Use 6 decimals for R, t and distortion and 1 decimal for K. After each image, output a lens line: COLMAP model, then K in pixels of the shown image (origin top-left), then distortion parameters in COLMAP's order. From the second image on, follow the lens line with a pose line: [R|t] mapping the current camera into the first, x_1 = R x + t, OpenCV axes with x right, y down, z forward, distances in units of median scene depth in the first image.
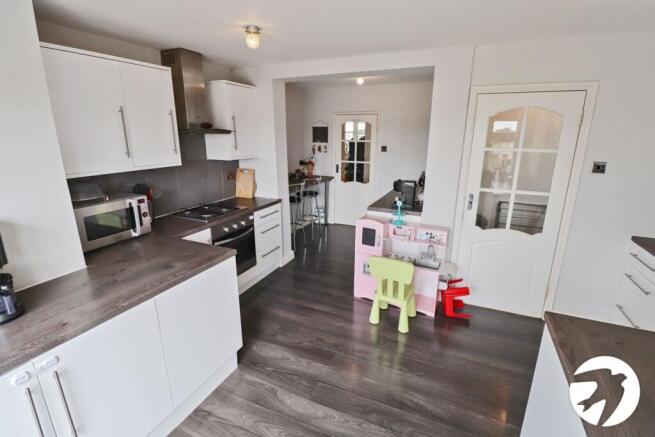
lens RADIAL K [[306.0, 0, 332.8], [0, 306.0, 210.5], [0, 0, 1]] dist [-0.000614, -0.000474]
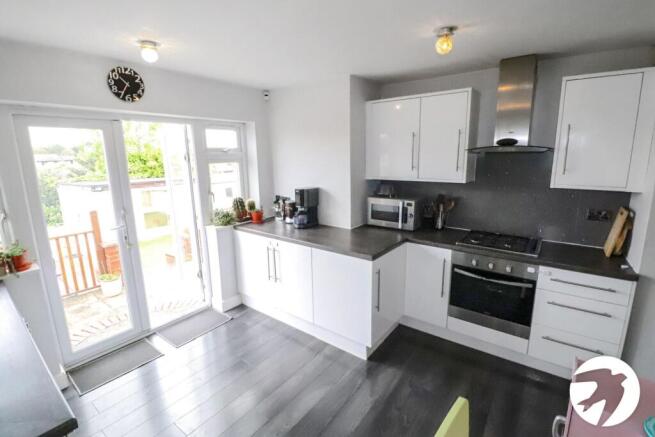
lens RADIAL K [[306.0, 0, 332.8], [0, 306.0, 210.5], [0, 0, 1]] dist [-0.000614, -0.000474]
pose [[-0.213875, 0.174574, -0.961136, 0.594667], [-0.242047, 0.943750, 0.225277, -0.190901], [0.946399, 0.280821, -0.159589, 0.795511]]
